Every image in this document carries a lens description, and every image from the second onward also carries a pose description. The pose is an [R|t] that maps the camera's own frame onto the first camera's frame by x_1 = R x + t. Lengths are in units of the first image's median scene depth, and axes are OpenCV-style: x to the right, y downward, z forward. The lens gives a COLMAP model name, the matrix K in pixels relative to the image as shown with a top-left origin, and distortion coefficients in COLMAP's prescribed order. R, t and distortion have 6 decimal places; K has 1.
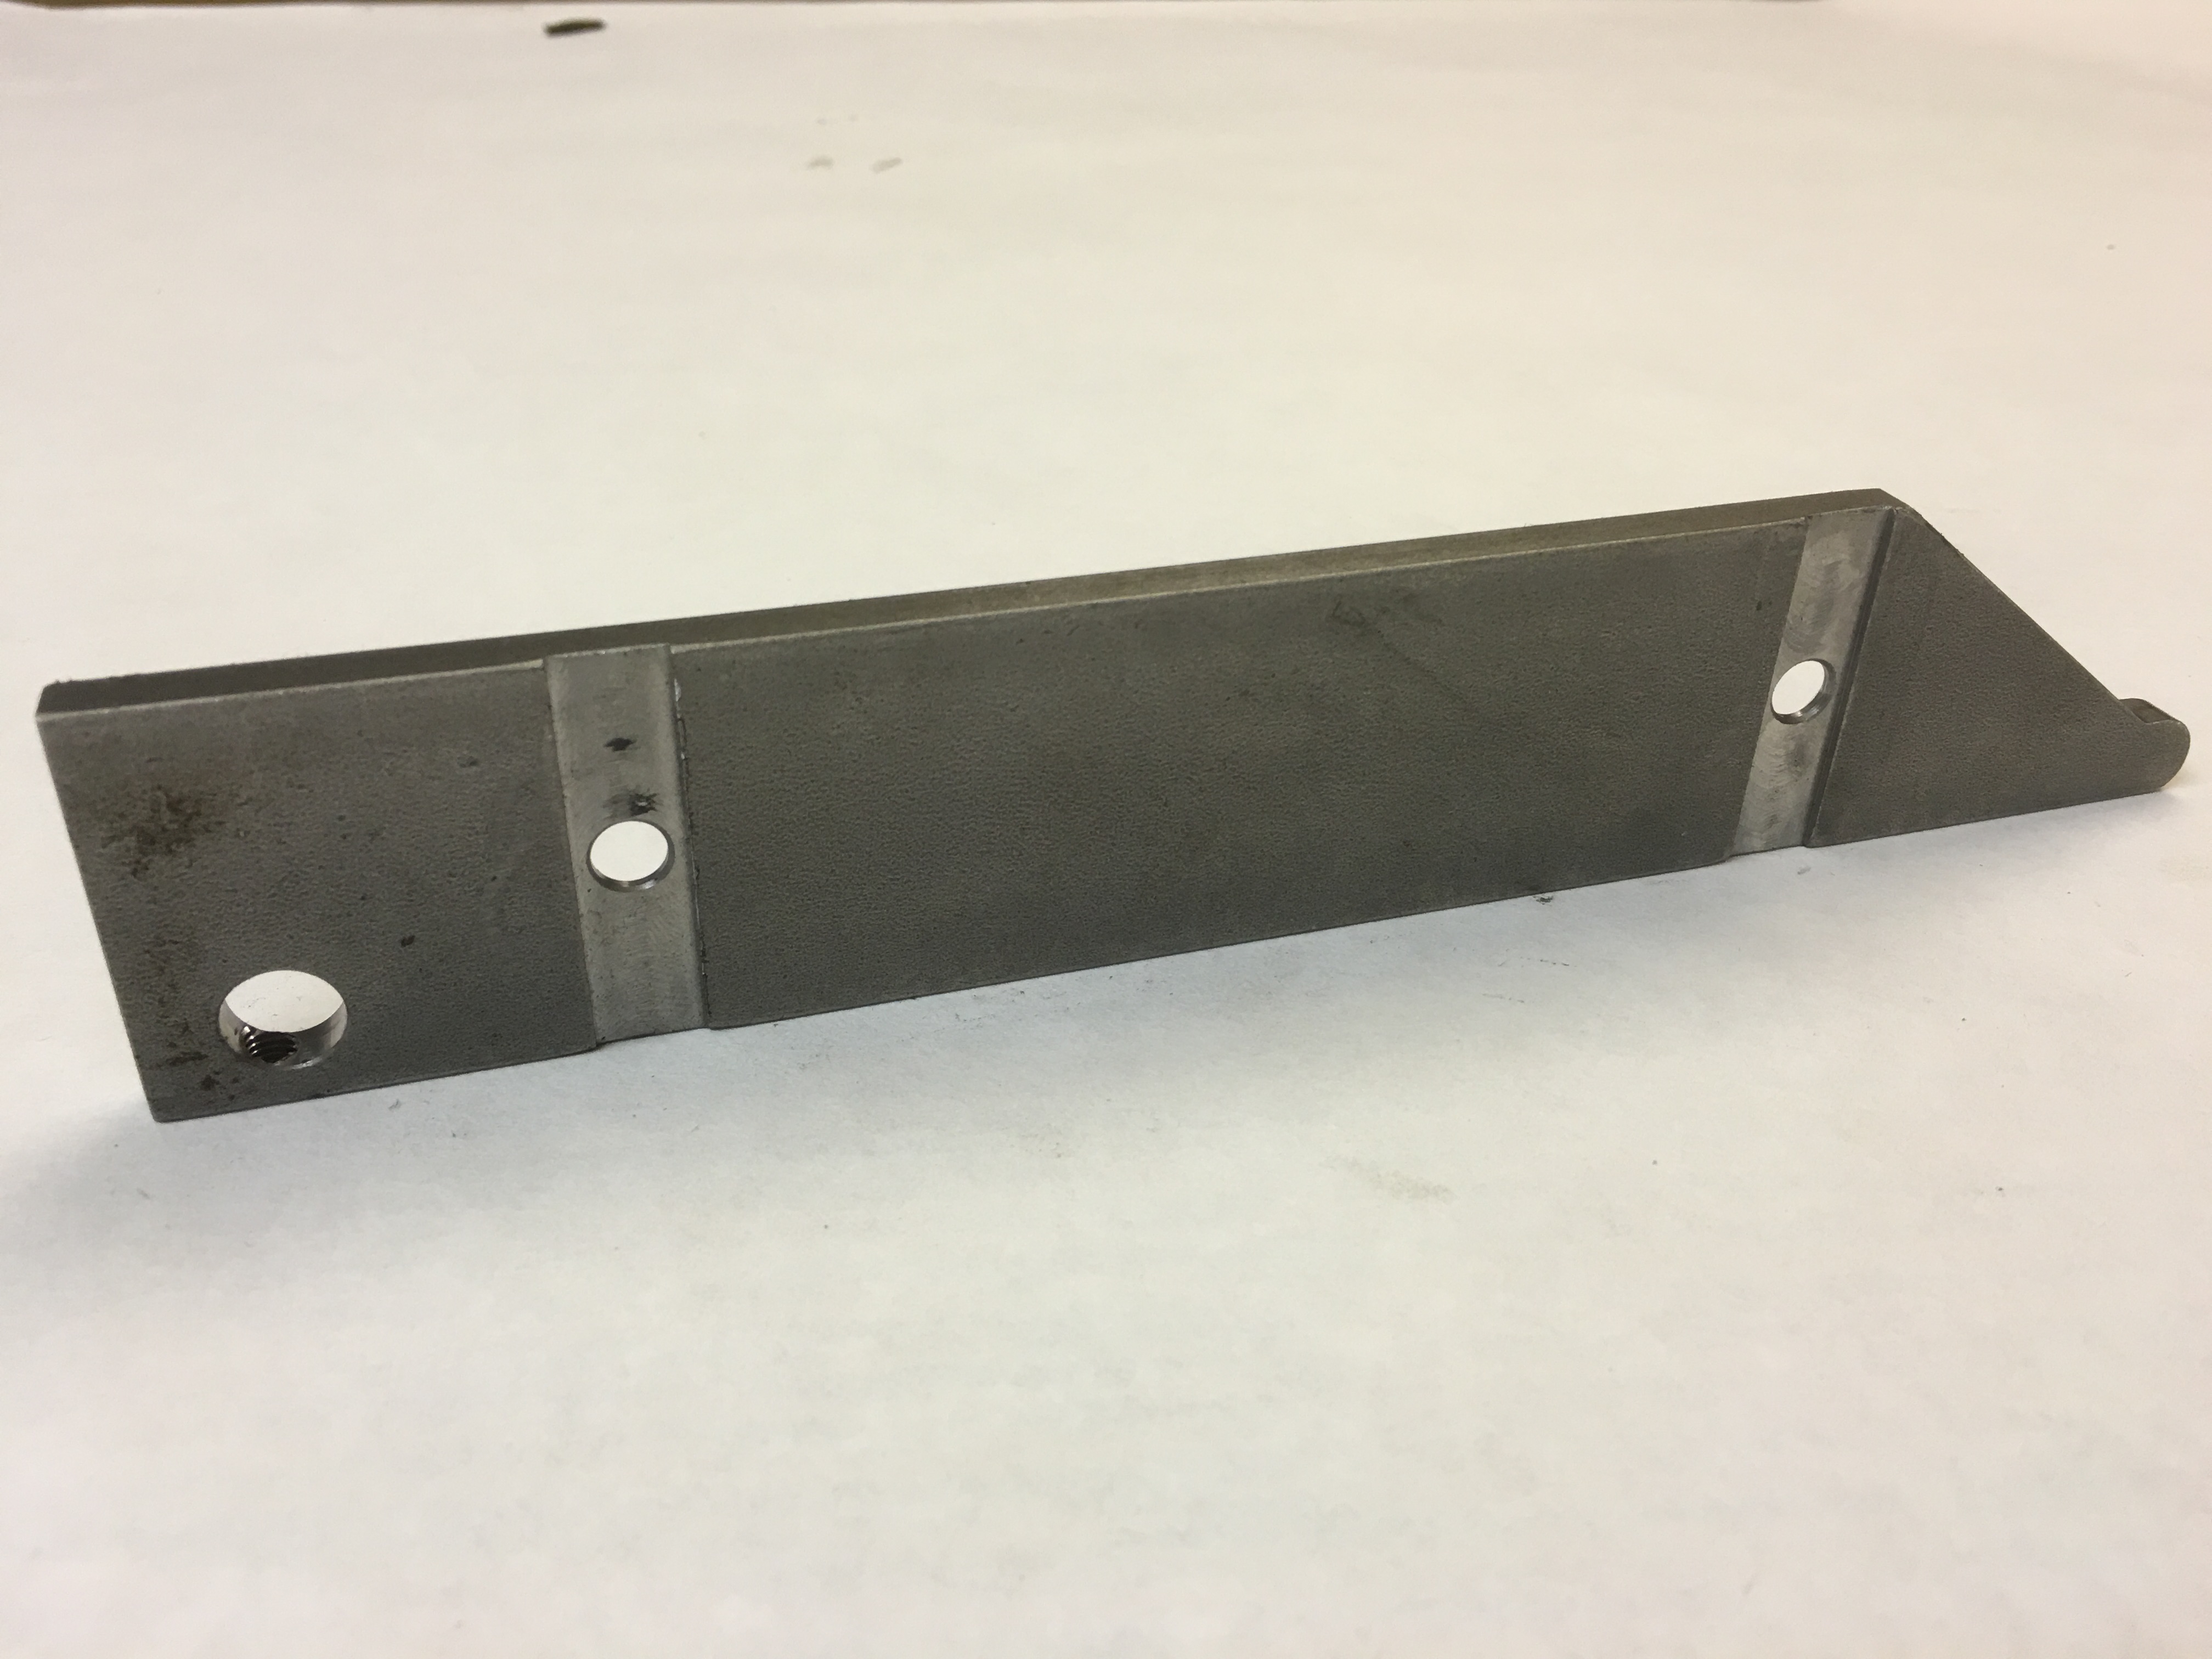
lens RADIAL K [[1940.4, 0, 1105.2], [0, 1940.4, 820.6], [0, 0, 1]] dist [0.066490, -0.126523]
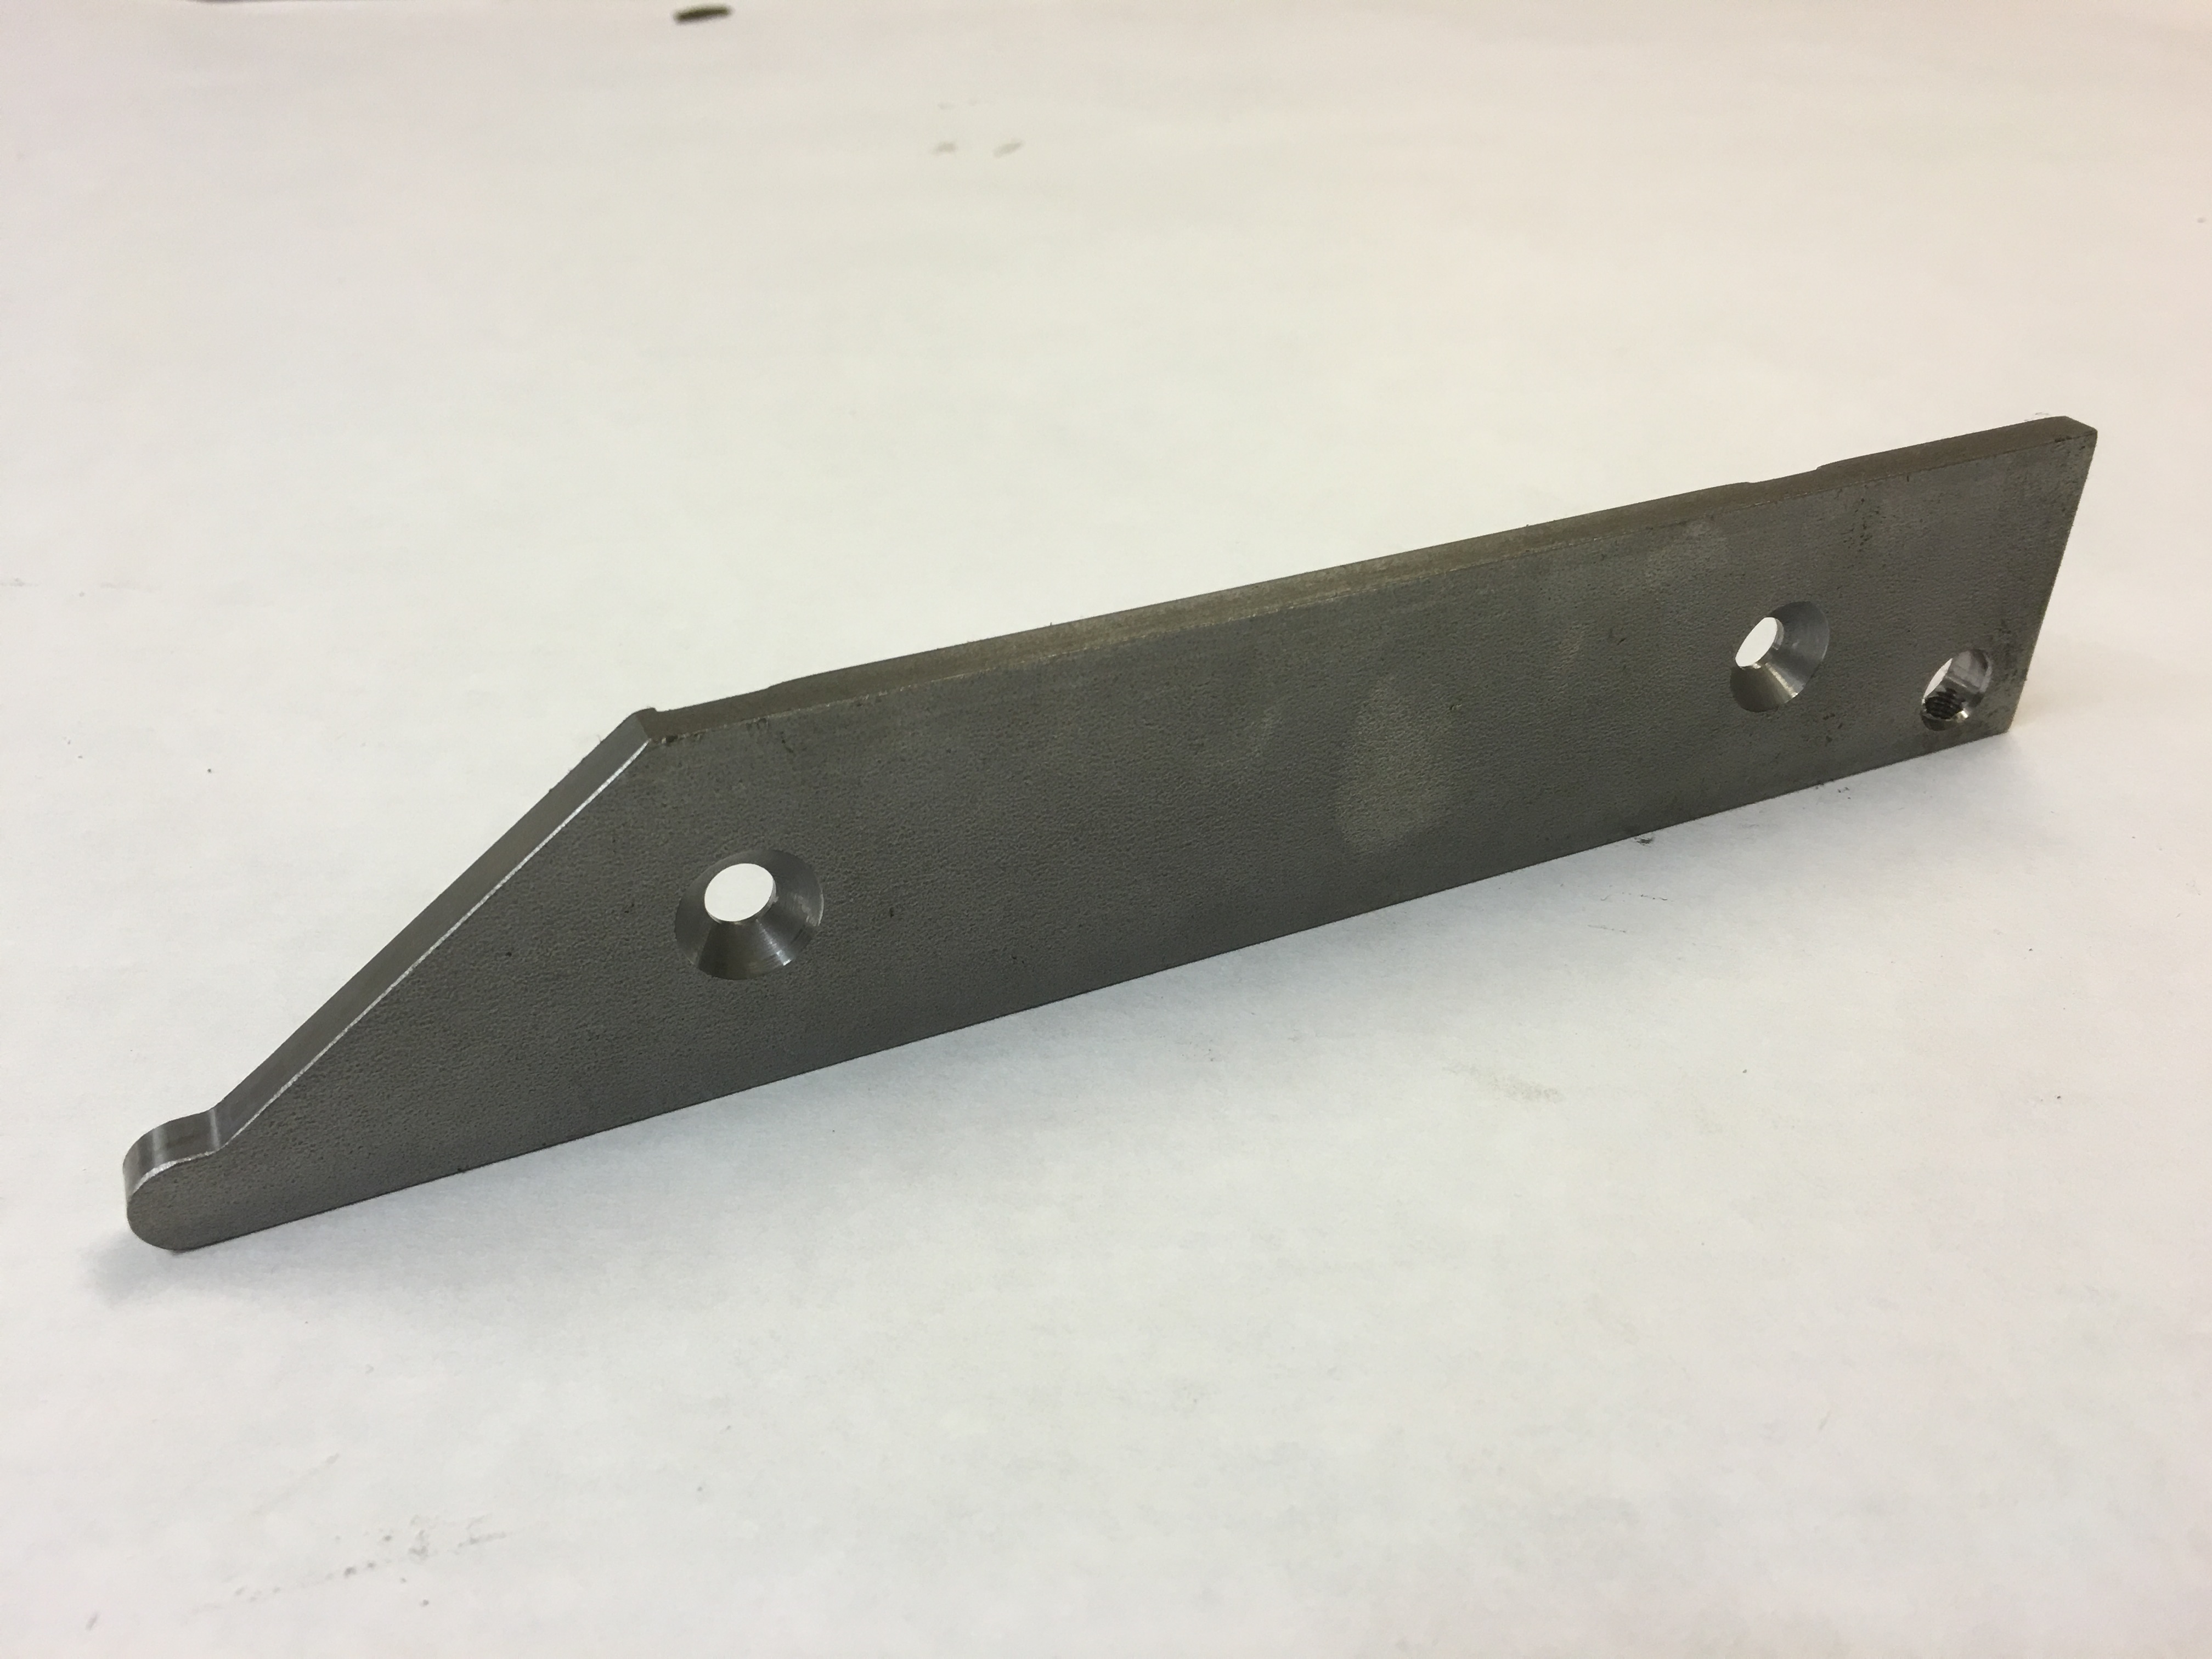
lens RADIAL K [[1940.4, 0, 1101.2], [0, 1940.4, 828.8], [0, 0, 1]] dist [0.066490, -0.126523]
pose [[0.999011, 0.004829, -0.044210, -0.042865], [-0.003849, 0.999745, 0.022229, 0.013902], [0.044306, -0.022037, 0.998775, -0.148280]]
